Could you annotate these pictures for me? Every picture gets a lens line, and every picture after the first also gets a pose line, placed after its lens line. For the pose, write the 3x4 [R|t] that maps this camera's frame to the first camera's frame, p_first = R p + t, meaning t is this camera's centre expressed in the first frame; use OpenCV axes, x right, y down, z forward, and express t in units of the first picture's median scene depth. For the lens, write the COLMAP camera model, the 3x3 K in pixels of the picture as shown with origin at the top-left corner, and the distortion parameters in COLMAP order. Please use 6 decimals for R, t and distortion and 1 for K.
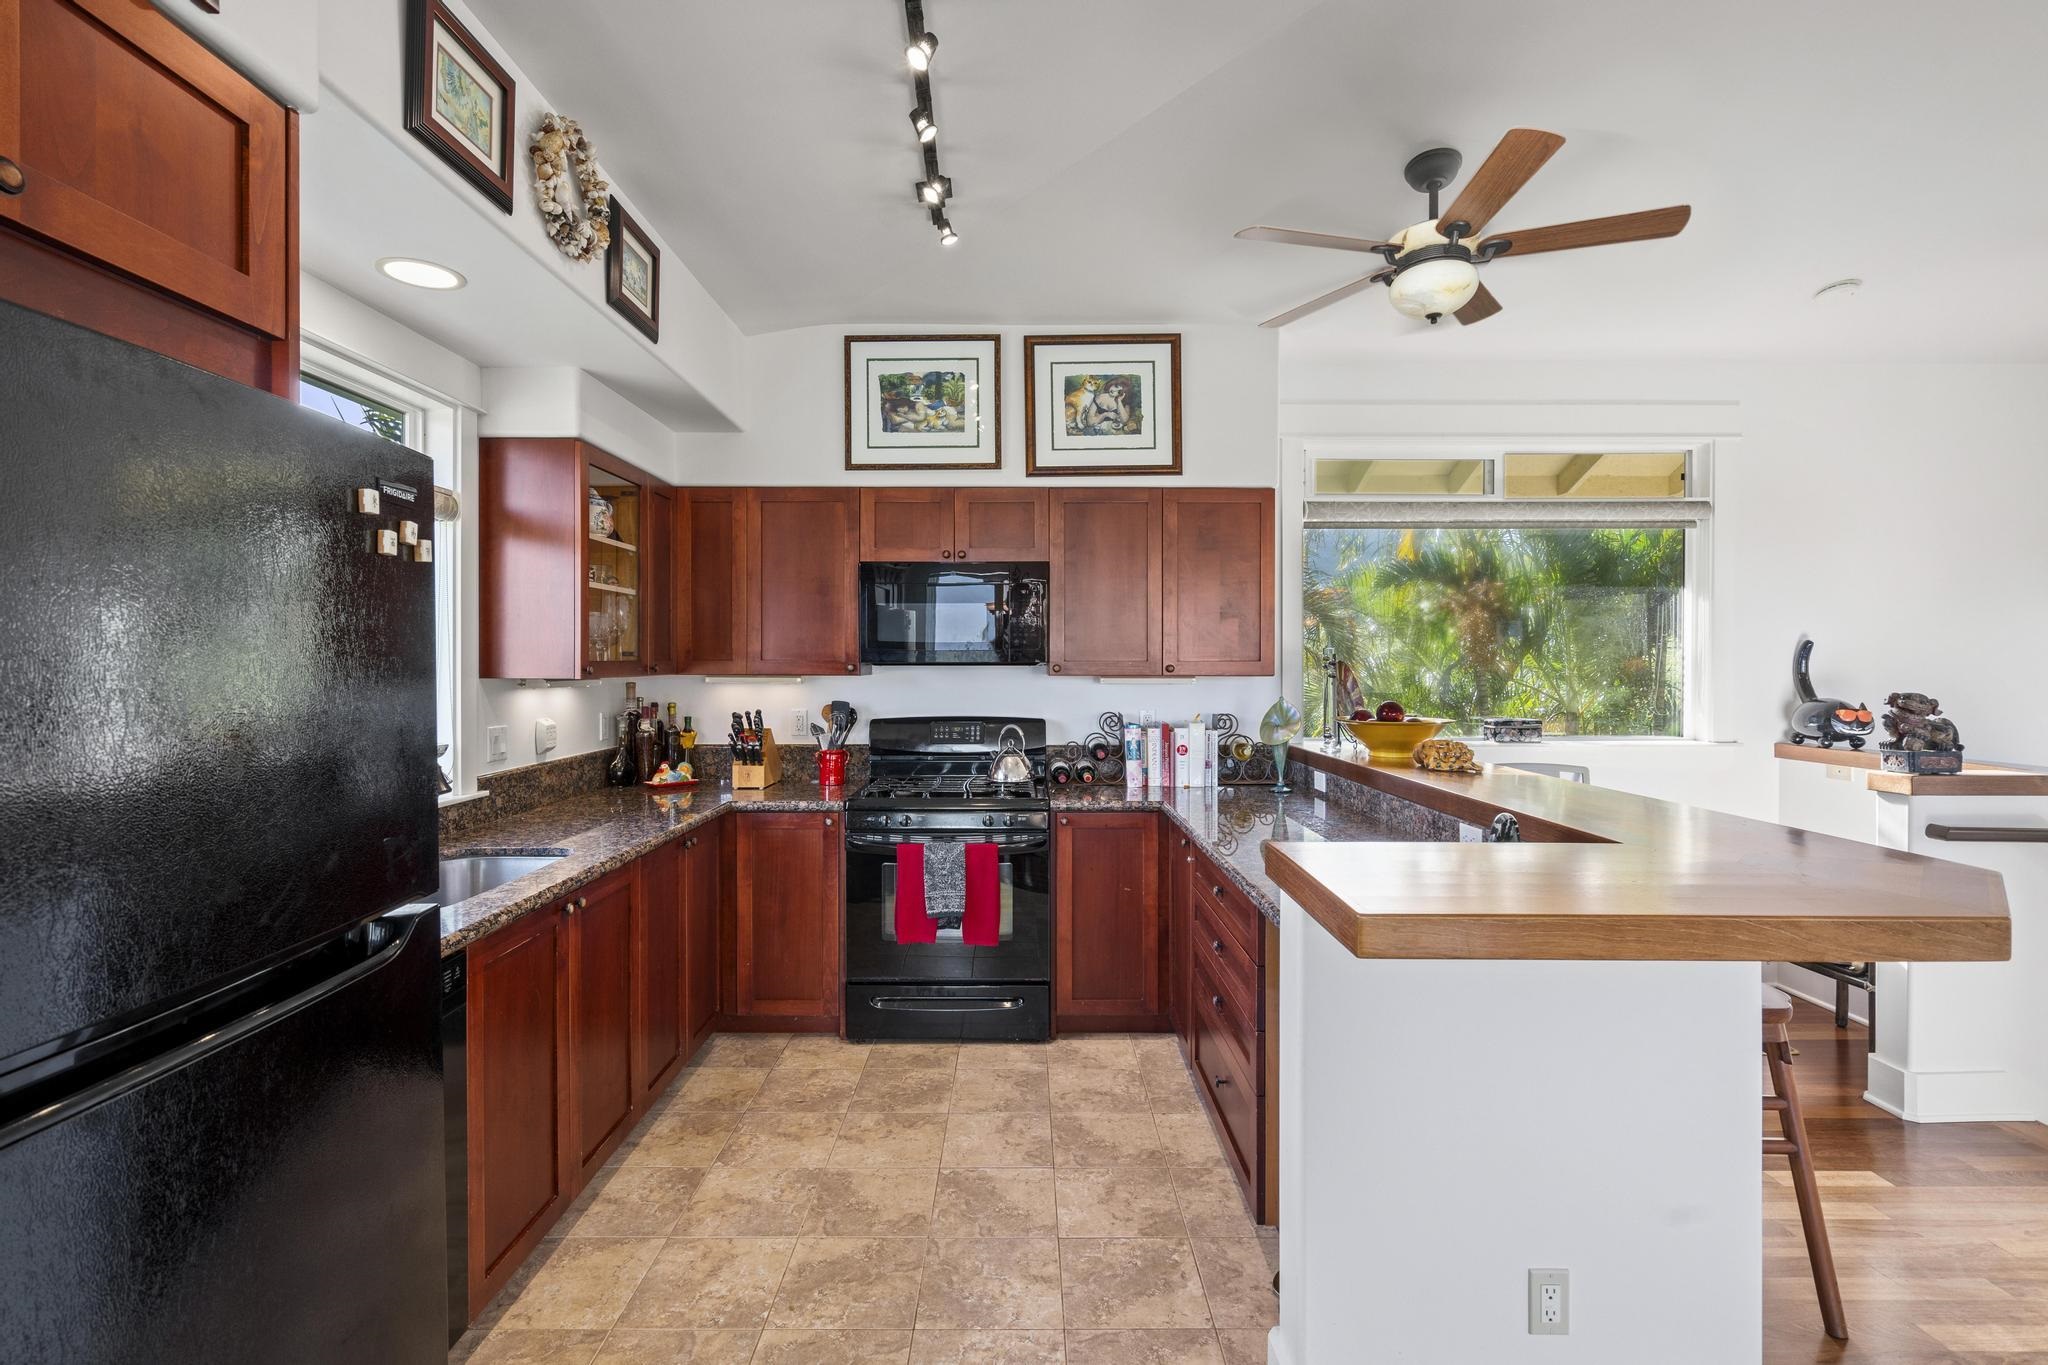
lens RADIAL K [[932.9, 0, 1020.3], [0, 932.9, 673.0], [0, 0, 1]] dist [0.000010, 0.001138]
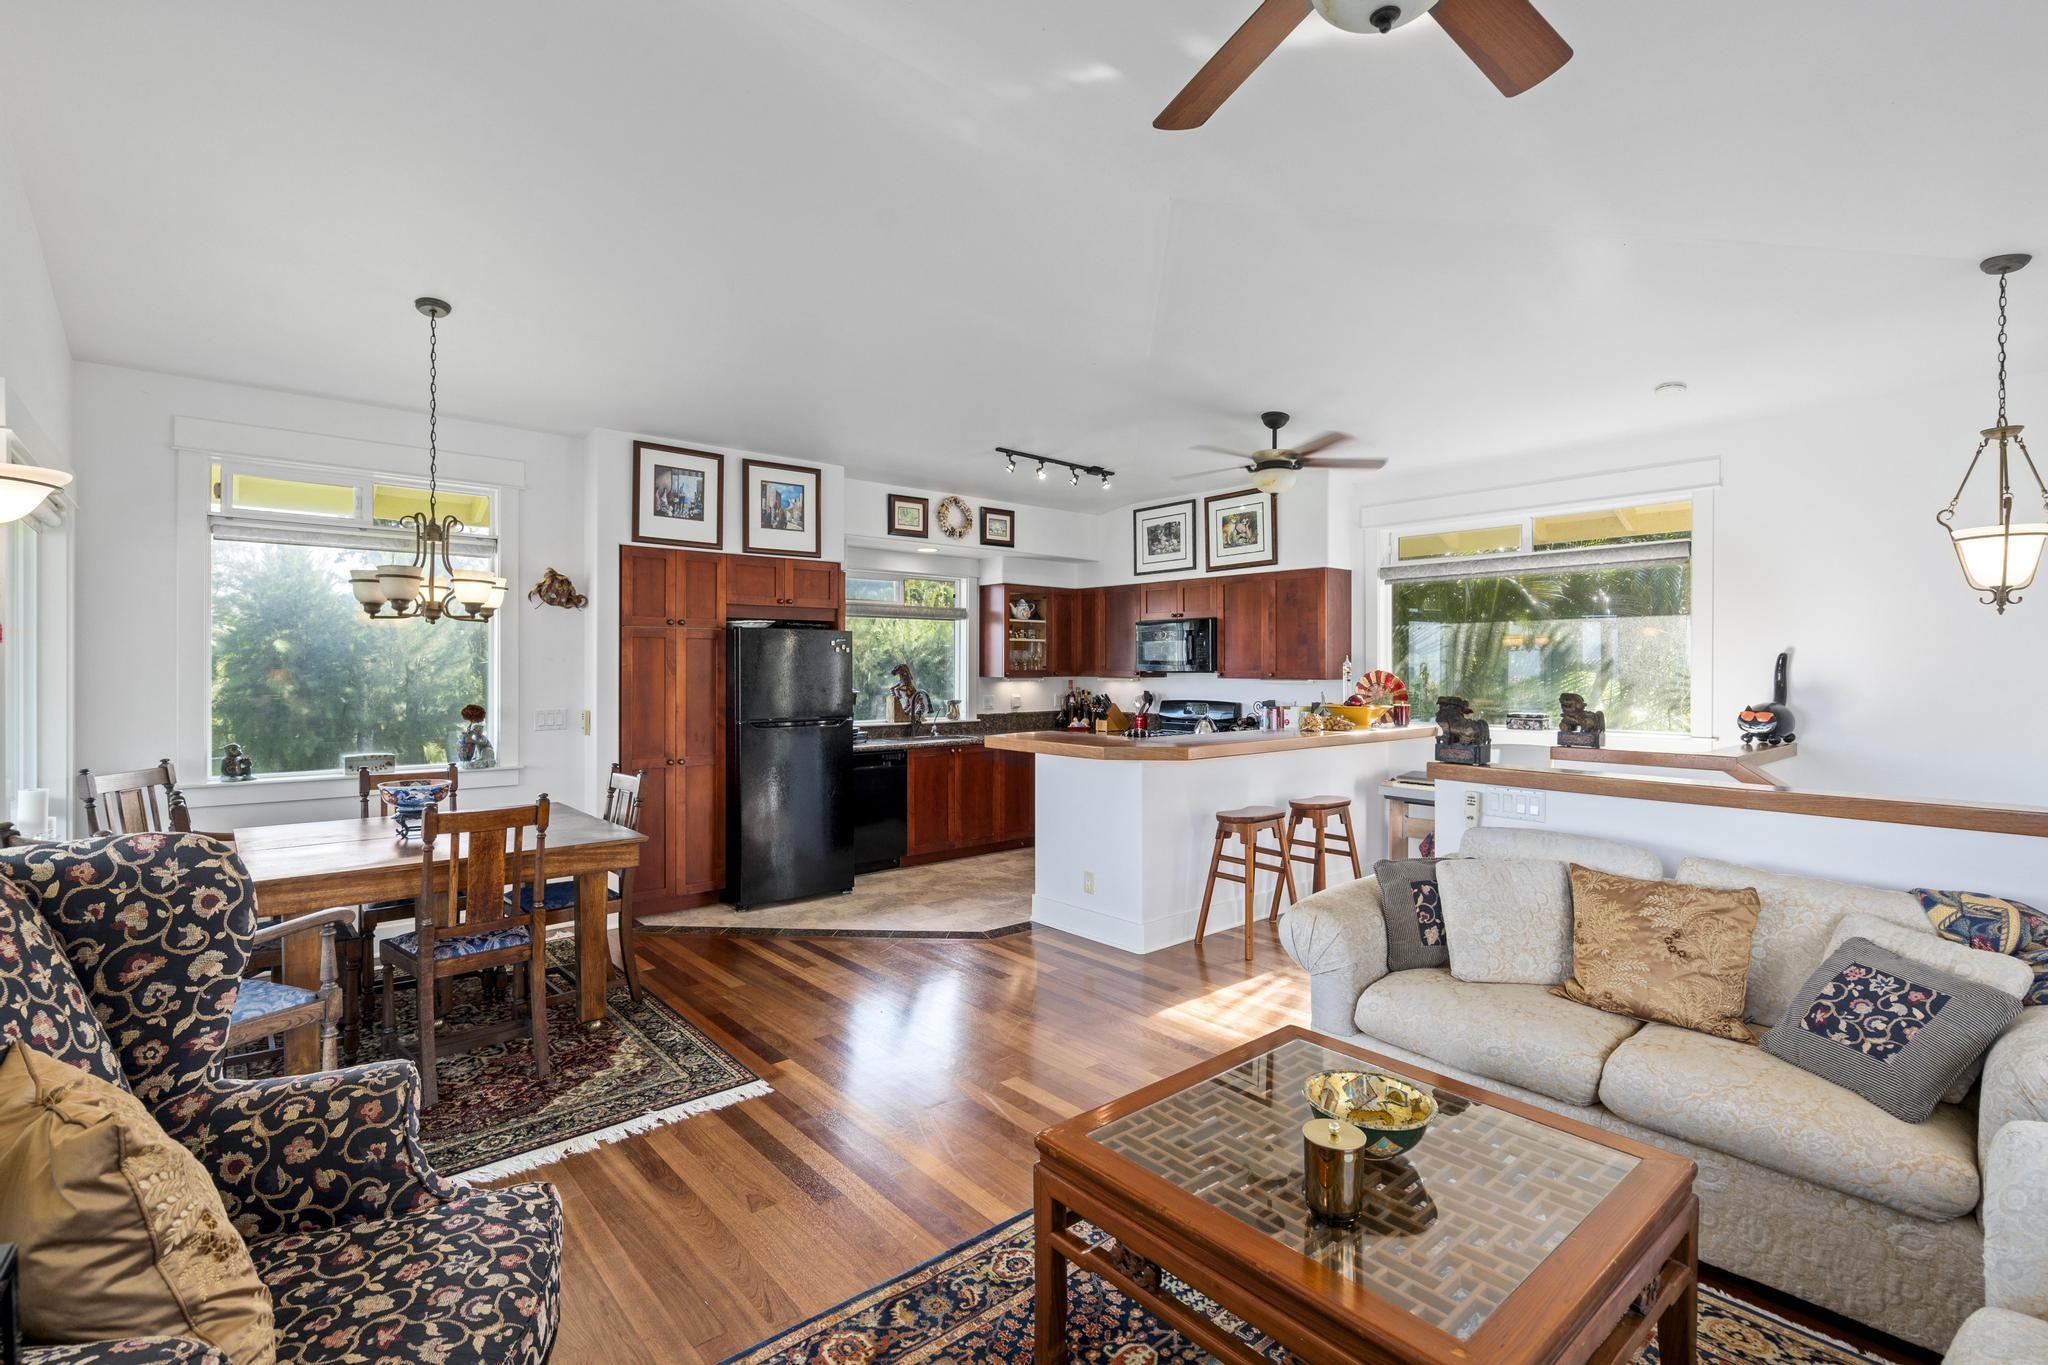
lens RADIAL K [[932.9, 0, 1020.3], [0, 932.9, 673.0], [0, 0, 1]] dist [0.000010, 0.001138]
pose [[0.653967, 0.005664, -0.756502, 1.185069], [-0.007975, 0.999968, 0.000593, -0.006156], [0.756481, 0.005646, 0.653991, -0.510337]]
